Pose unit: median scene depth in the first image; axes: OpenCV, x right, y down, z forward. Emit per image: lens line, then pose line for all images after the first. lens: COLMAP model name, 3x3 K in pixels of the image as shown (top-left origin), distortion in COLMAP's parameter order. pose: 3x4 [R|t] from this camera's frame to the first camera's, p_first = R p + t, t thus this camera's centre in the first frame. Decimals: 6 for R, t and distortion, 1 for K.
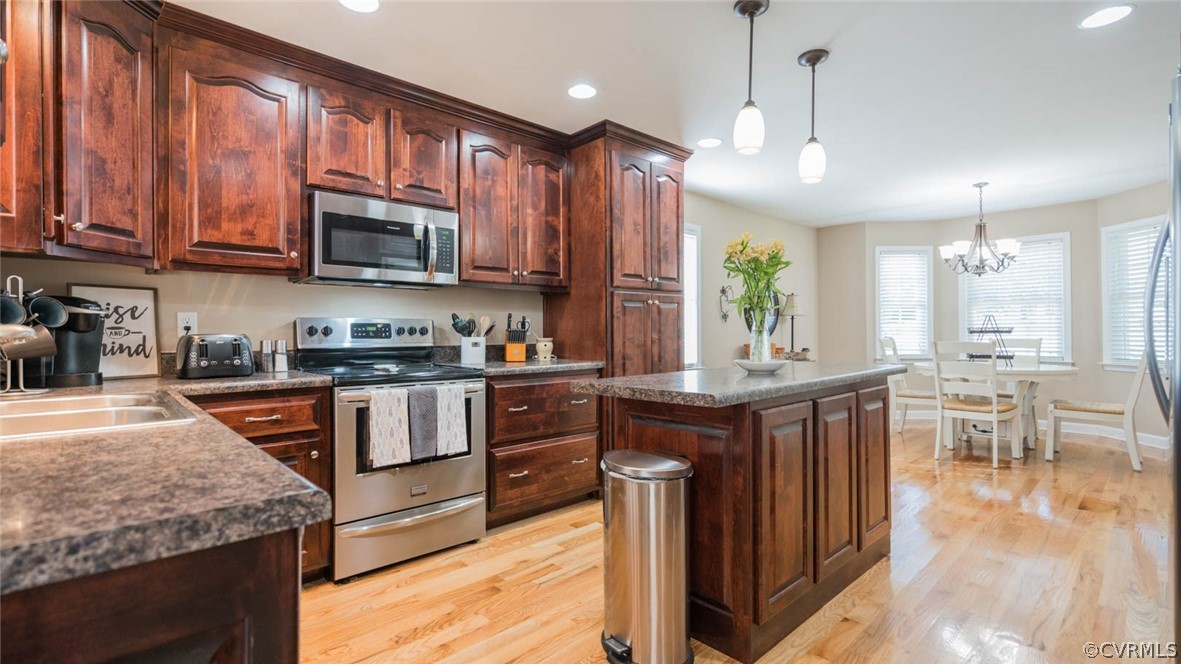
lens RADIAL K [[530.9, 0, 587.9], [0, 530.9, 329.9], [0, 0, 1]] dist [-0.004420, 0.001108]
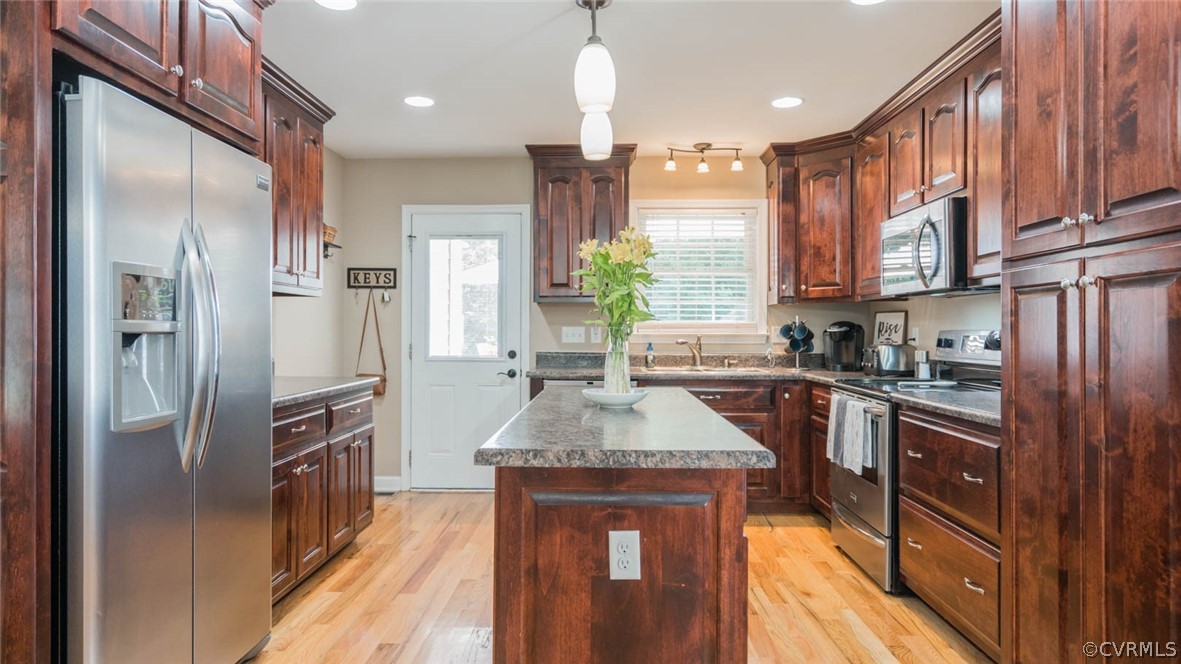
lens RADIAL K [[694.5, 0, 588.8], [0, 694.5, 329.6], [0, 0, 1]] dist [0.008399, 0.001216]
pose [[-0.697086, 0.003155, -0.716981, 0.883556], [0.005437, 0.999985, -0.000885, -0.025815], [0.716967, -0.004515, -0.697092, 1.367221]]
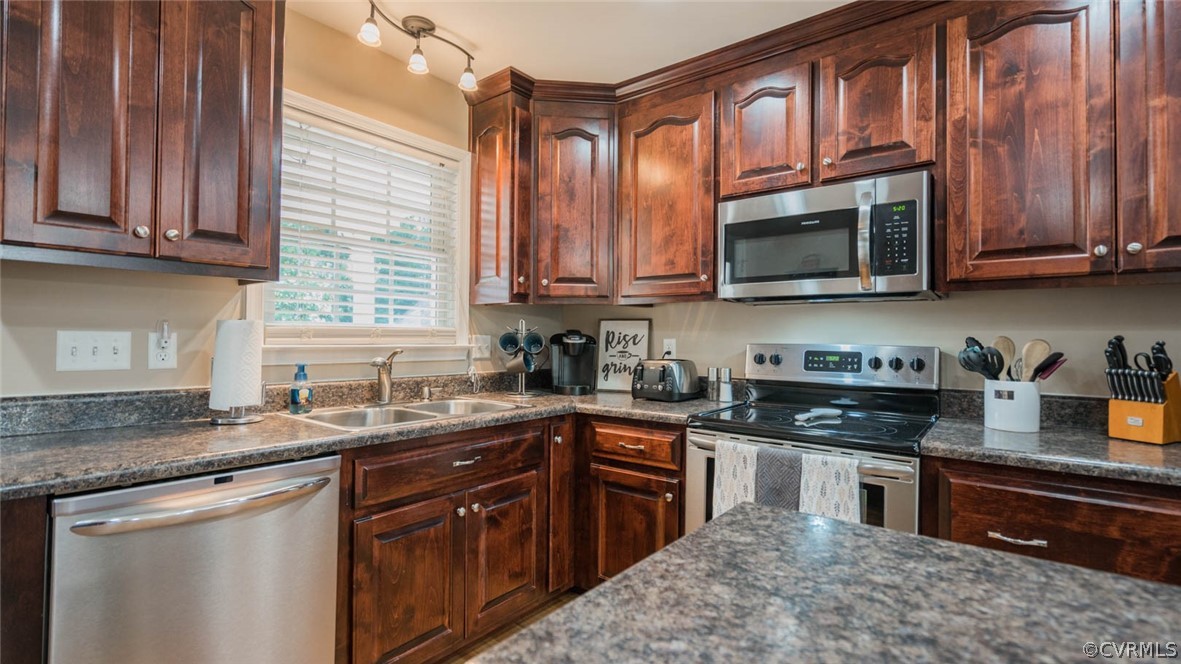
lens RADIAL K [[538.5, 0, 587.1], [0, 538.5, 331.1], [0, 0, 1]] dist [-0.004281, 0.001118]
pose [[0.155756, -0.005851, -0.987778, 0.293130], [-0.006557, 0.999954, -0.006957, -0.033946], [0.987774, 0.007560, 0.155710, 0.546519]]
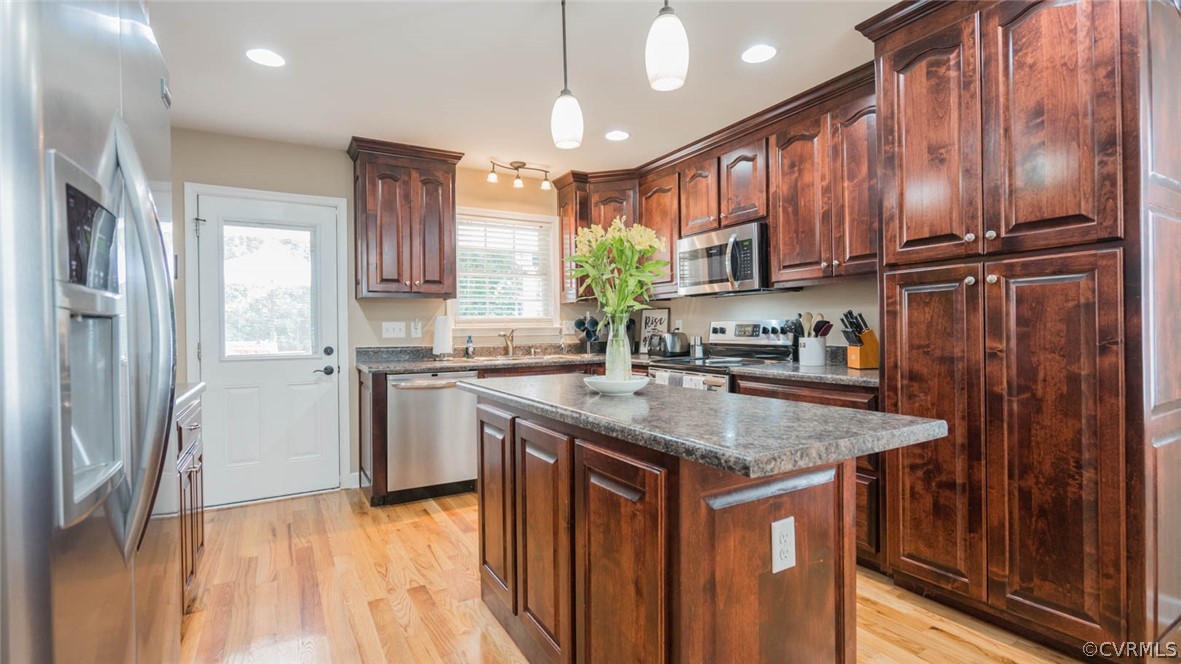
lens RADIAL K [[530.9, 0, 587.9], [0, 530.9, 329.9], [0, 0, 1]] dist [-0.004420, 0.001108]
pose [[-0.214937, 0.011786, -0.976557, 0.896081], [0.017641, 0.999811, 0.008184, -0.016813], [0.976469, -0.015469, -0.215104, 0.915093]]
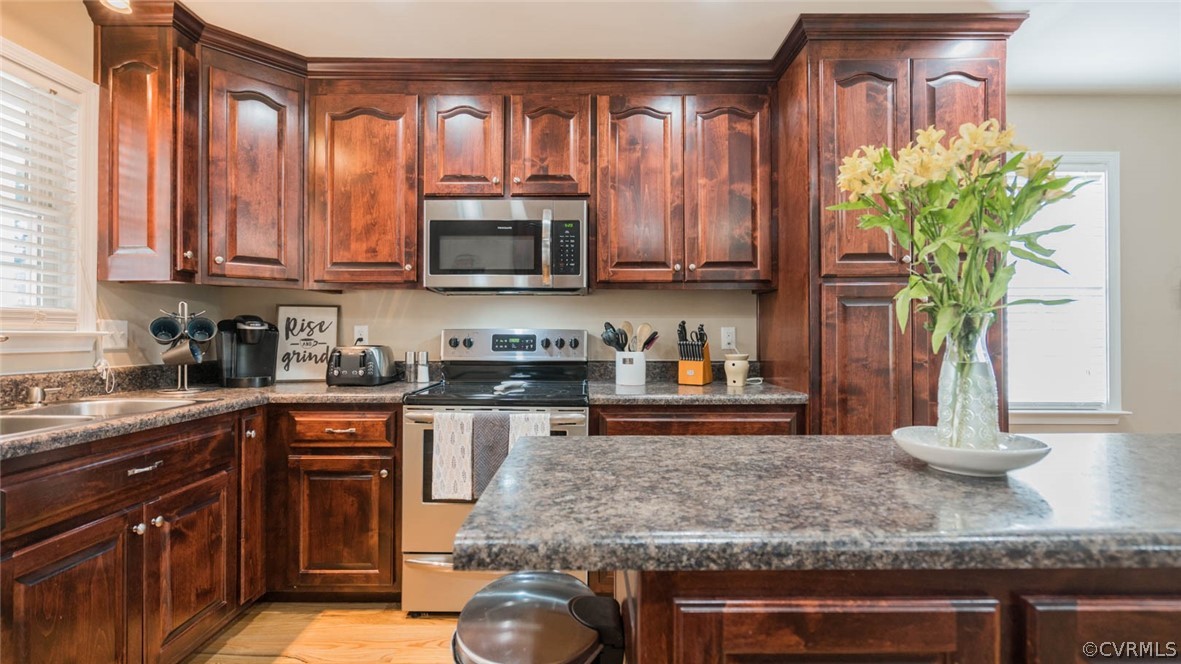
lens RADIAL K [[530.9, 0, 587.9], [0, 530.9, 329.9], [0, 0, 1]] dist [-0.004420, 0.001108]
pose [[0.737615, -0.000787, -0.675221, 0.313038], [-0.002748, 0.999988, -0.004167, -0.017376], [0.675216, 0.004929, 0.737604, 0.411899]]
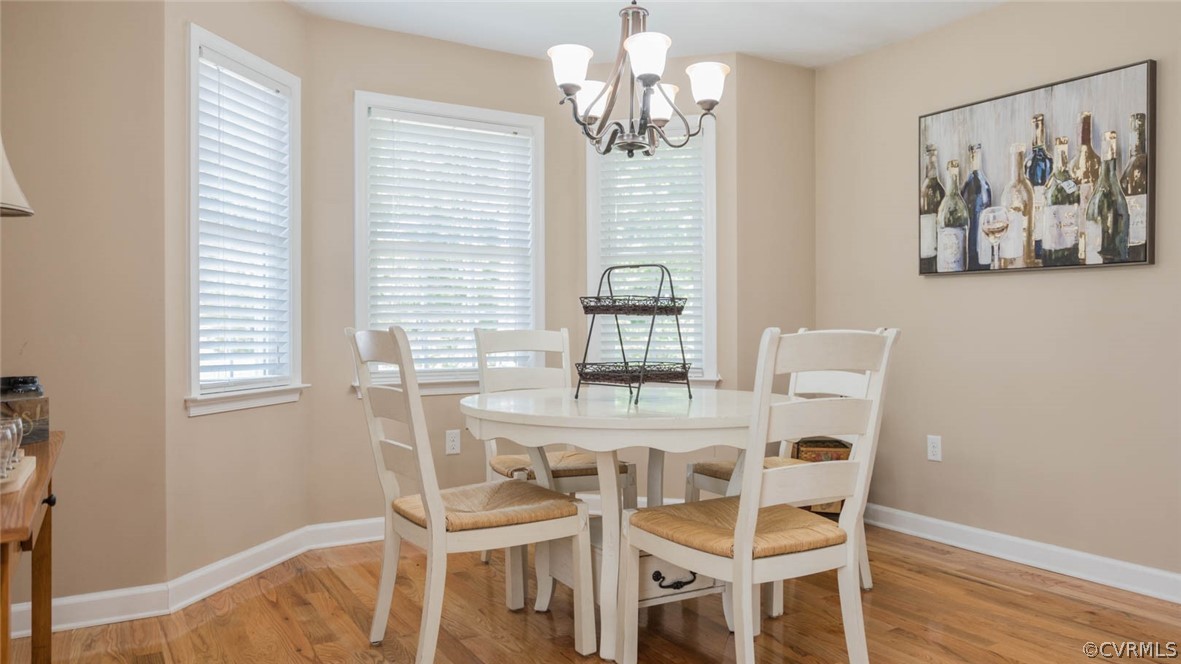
lens RADIAL K [[823.8, 0, 590.5], [0, 823.8, 332.0], [0, 0, 1]] dist [0.003392, 0.000854]
pose [[0.208232, 0.003253, 0.978074, 0.303934], [-0.005102, 0.999984, -0.002239, 0.035965], [-0.978066, -0.004524, 0.208245, 1.512979]]
